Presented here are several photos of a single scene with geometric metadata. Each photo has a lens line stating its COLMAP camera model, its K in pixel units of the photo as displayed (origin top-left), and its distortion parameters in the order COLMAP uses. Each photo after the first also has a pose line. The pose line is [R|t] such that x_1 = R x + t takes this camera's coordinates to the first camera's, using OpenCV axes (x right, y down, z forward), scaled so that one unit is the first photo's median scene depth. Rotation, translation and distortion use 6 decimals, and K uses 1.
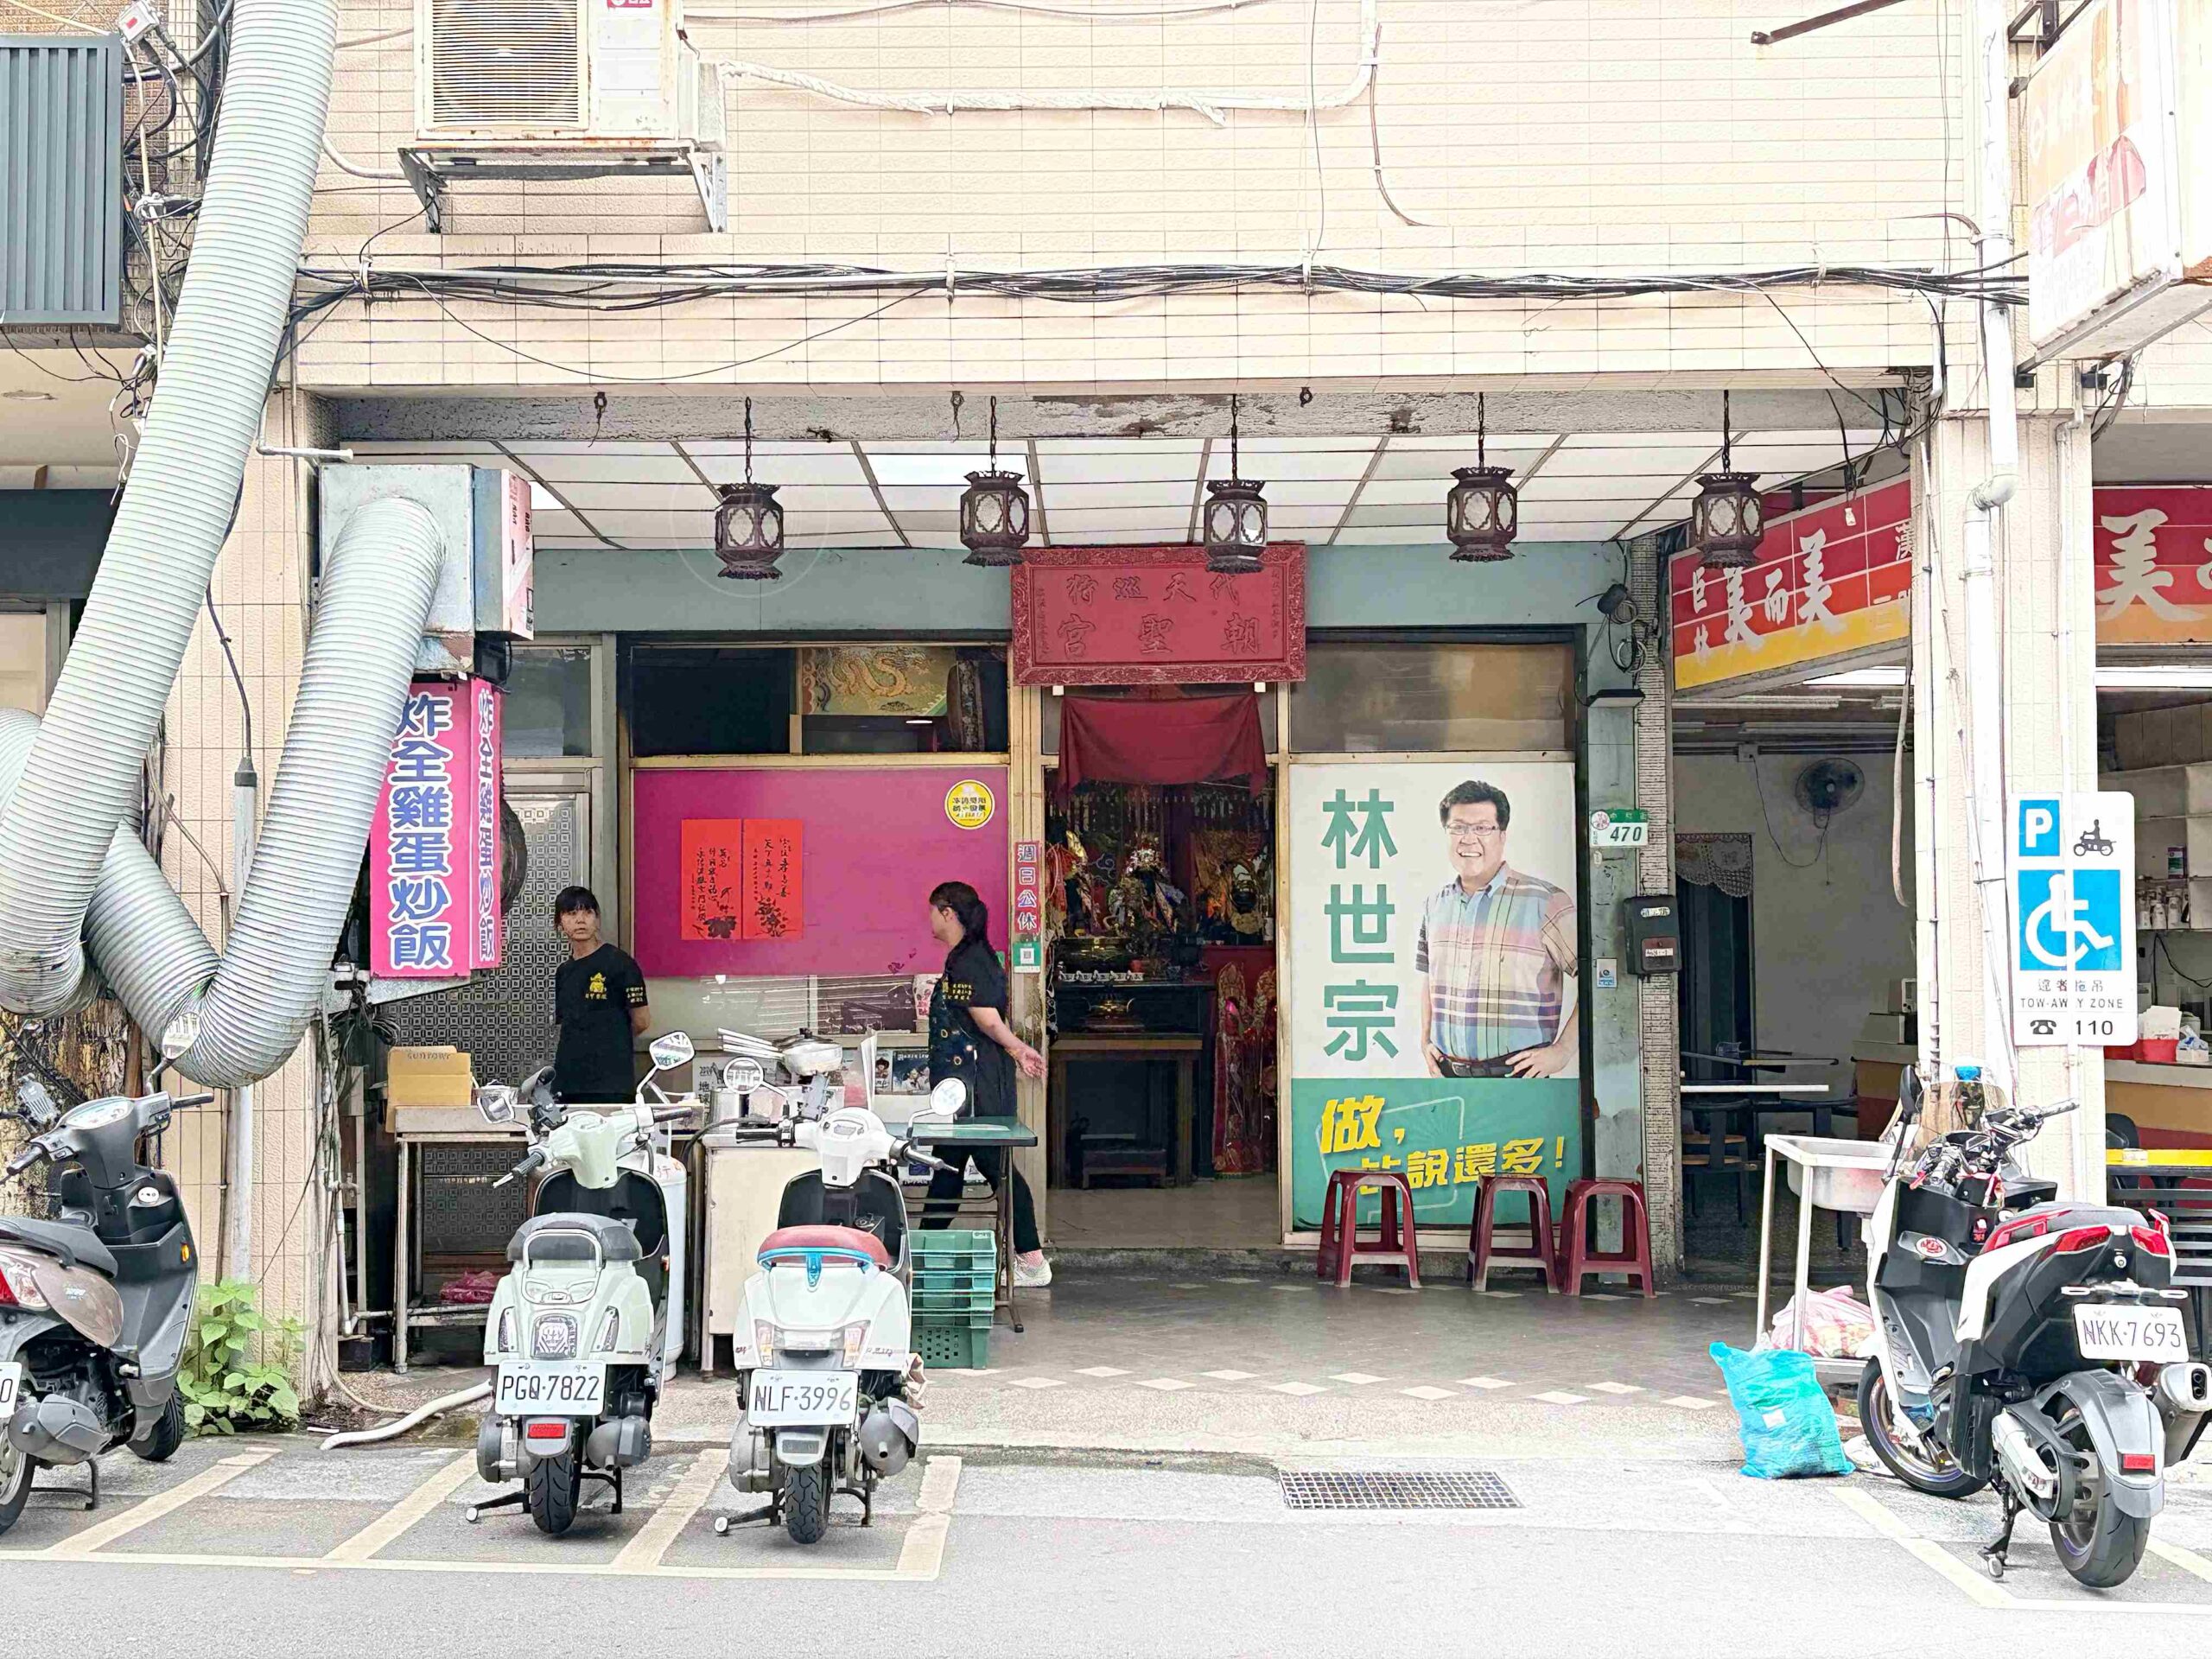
lens RADIAL K [[2985.9, 0, 1106.0], [0, 2985.9, 829.5], [0, 0, 1]] dist [0.127076, -0.478046]
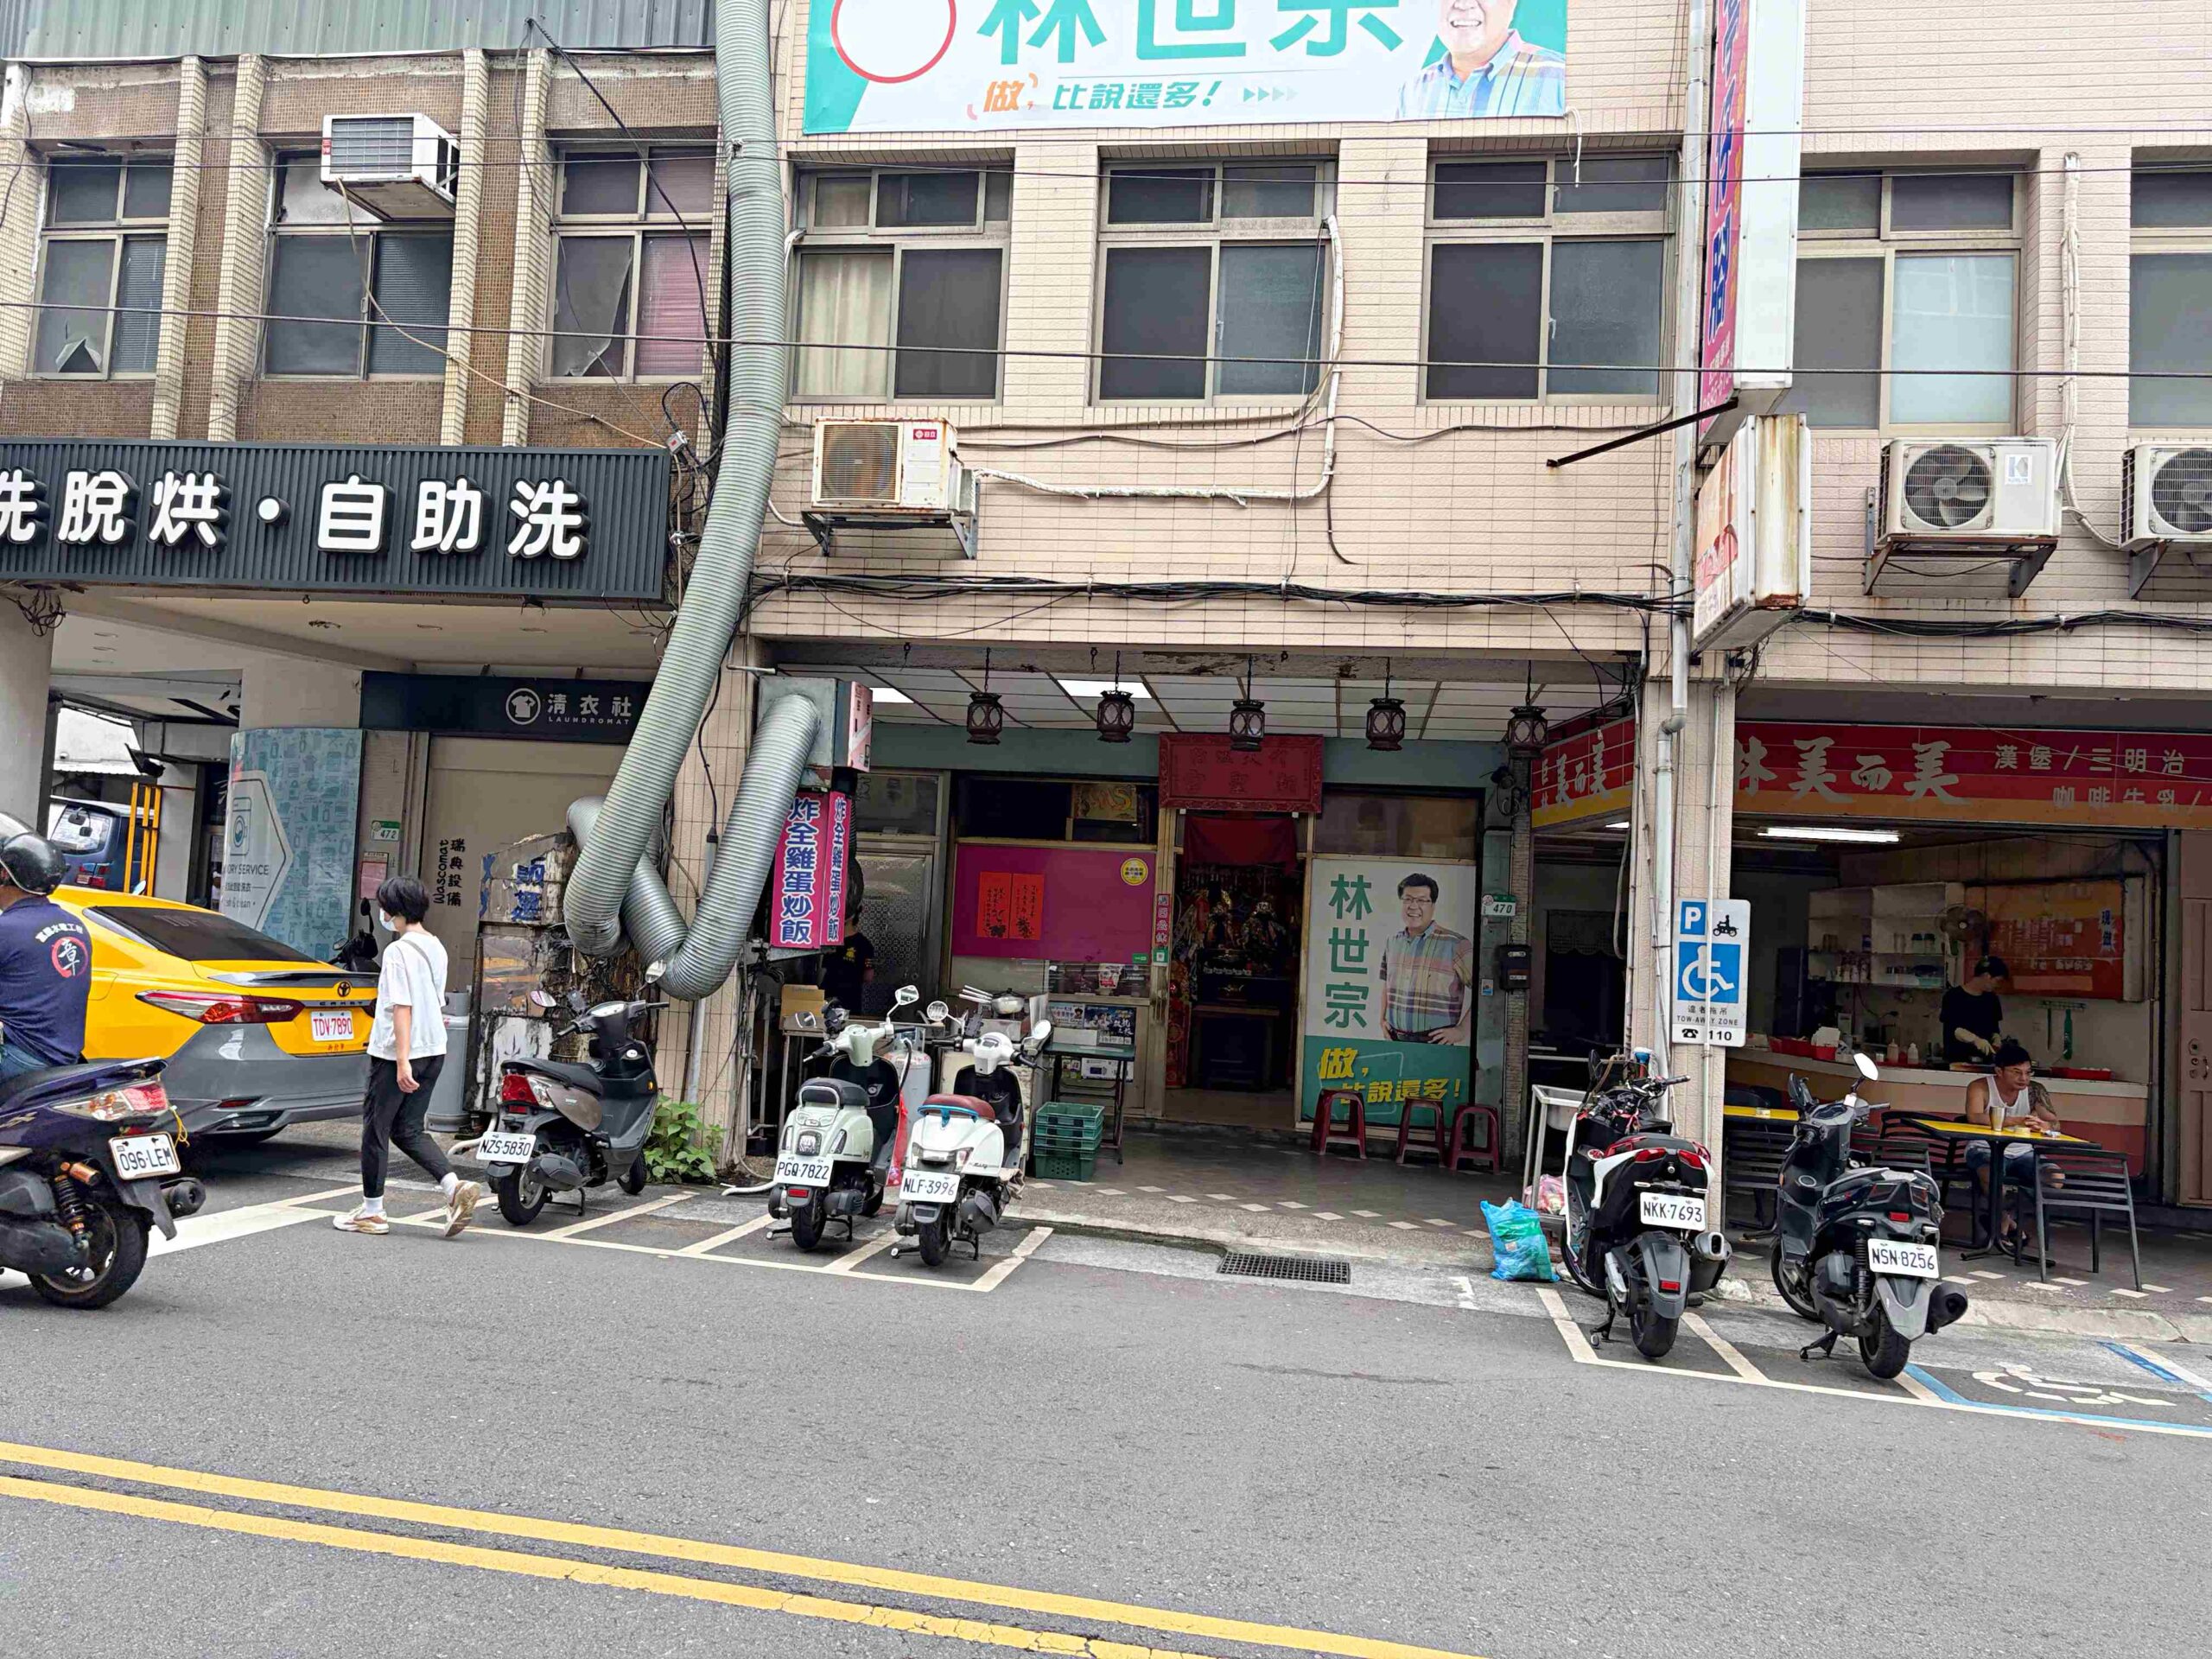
lens RADIAL K [[1682.3, 0, 1106.0], [0, 1682.3, 829.5], [0, 0, 1]] dist [0.067552, -0.071100]
pose [[0.986876, 0.048683, -0.153966, 0.123955], [-0.053662, 0.998157, -0.028343, -0.005573], [0.152302, 0.036233, 0.987670, -0.017798]]
